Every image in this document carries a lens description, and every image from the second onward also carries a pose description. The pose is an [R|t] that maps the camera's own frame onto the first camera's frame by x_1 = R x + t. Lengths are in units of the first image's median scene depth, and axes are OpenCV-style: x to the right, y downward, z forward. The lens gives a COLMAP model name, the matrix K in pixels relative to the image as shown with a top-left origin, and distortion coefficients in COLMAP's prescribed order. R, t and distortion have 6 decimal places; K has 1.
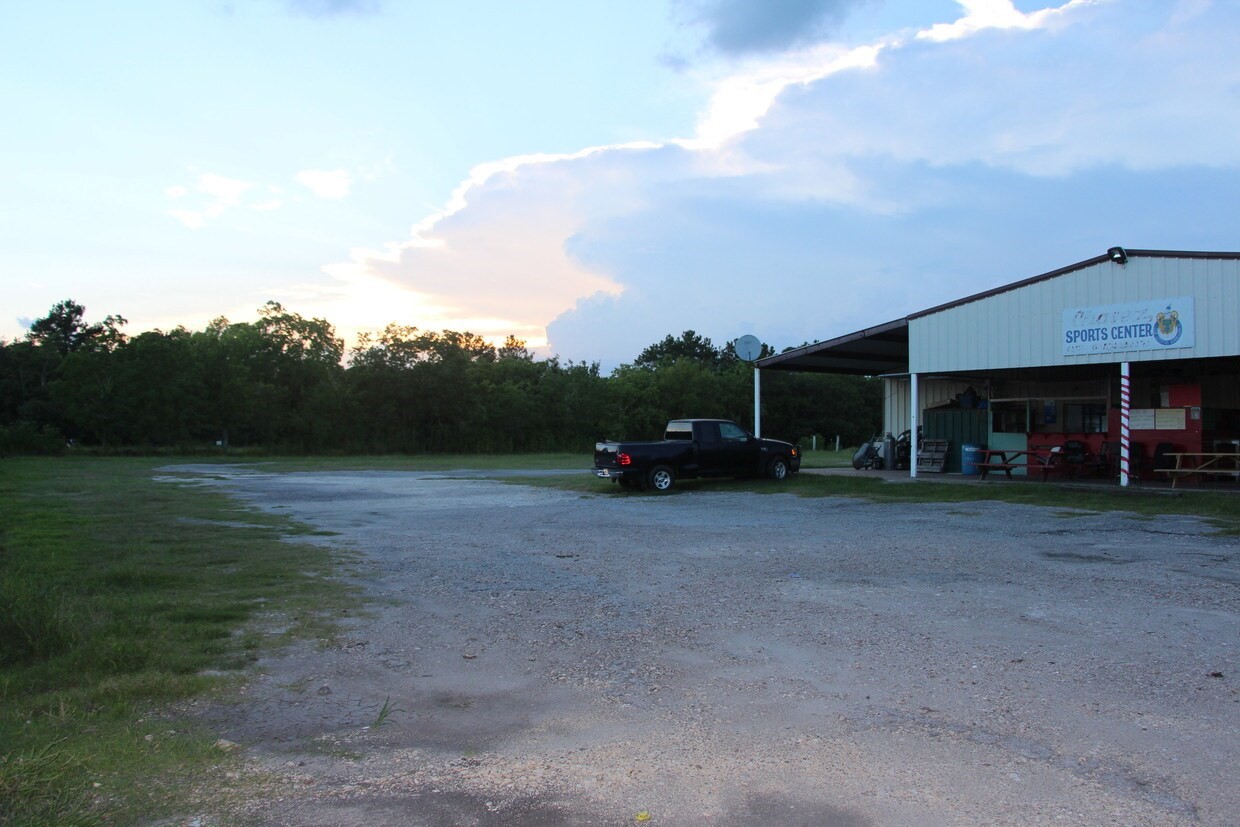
lens RADIAL K [[997.3, 0, 620.0], [0, 997.3, 413.5], [0, 0, 1]] dist [-0.208280, 0.169921]
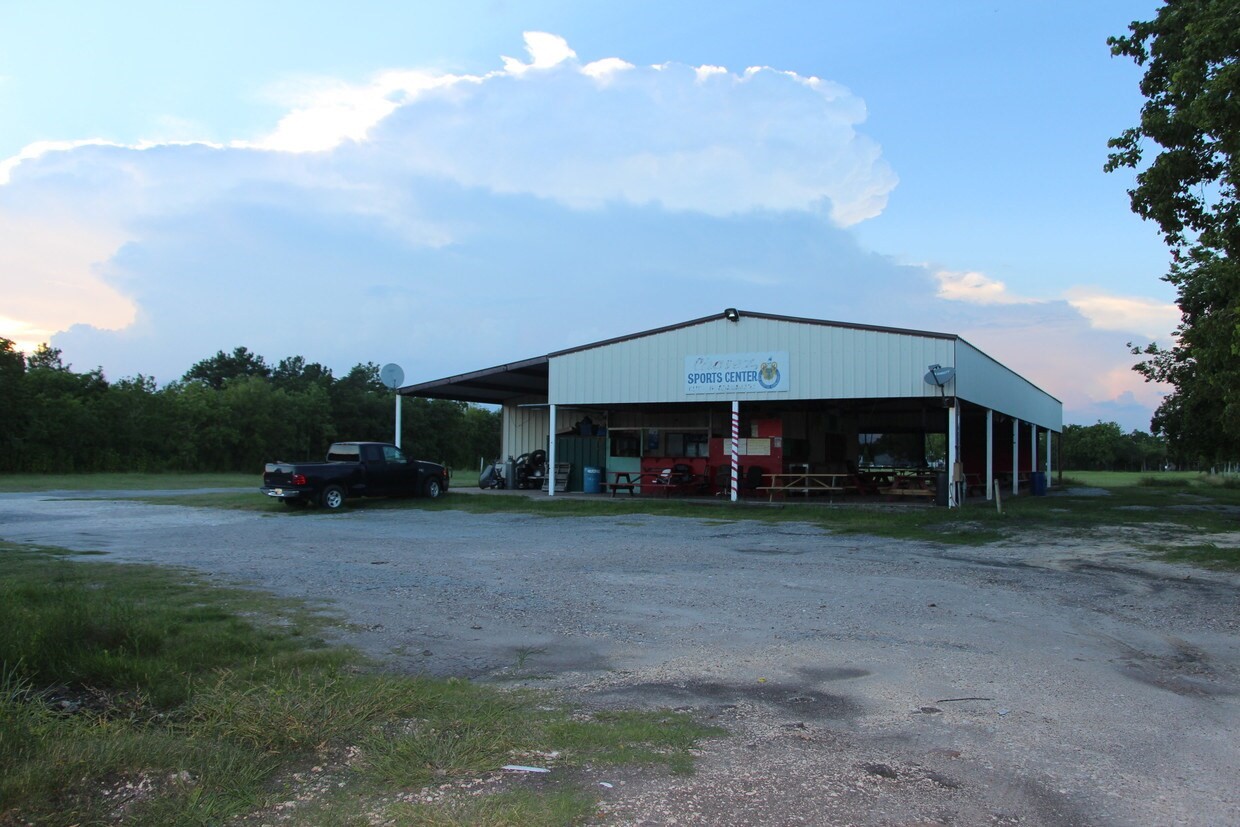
lens RADIAL K [[997.3, 0, 620.0], [0, 997.3, 413.5], [0, 0, 1]] dist [-0.208280, 0.169921]
pose [[0.891367, 0.023733, 0.452661, -0.150151], [-0.014210, 0.999601, -0.024427, -0.003038], [-0.453060, 0.015341, 0.891348, -0.068784]]
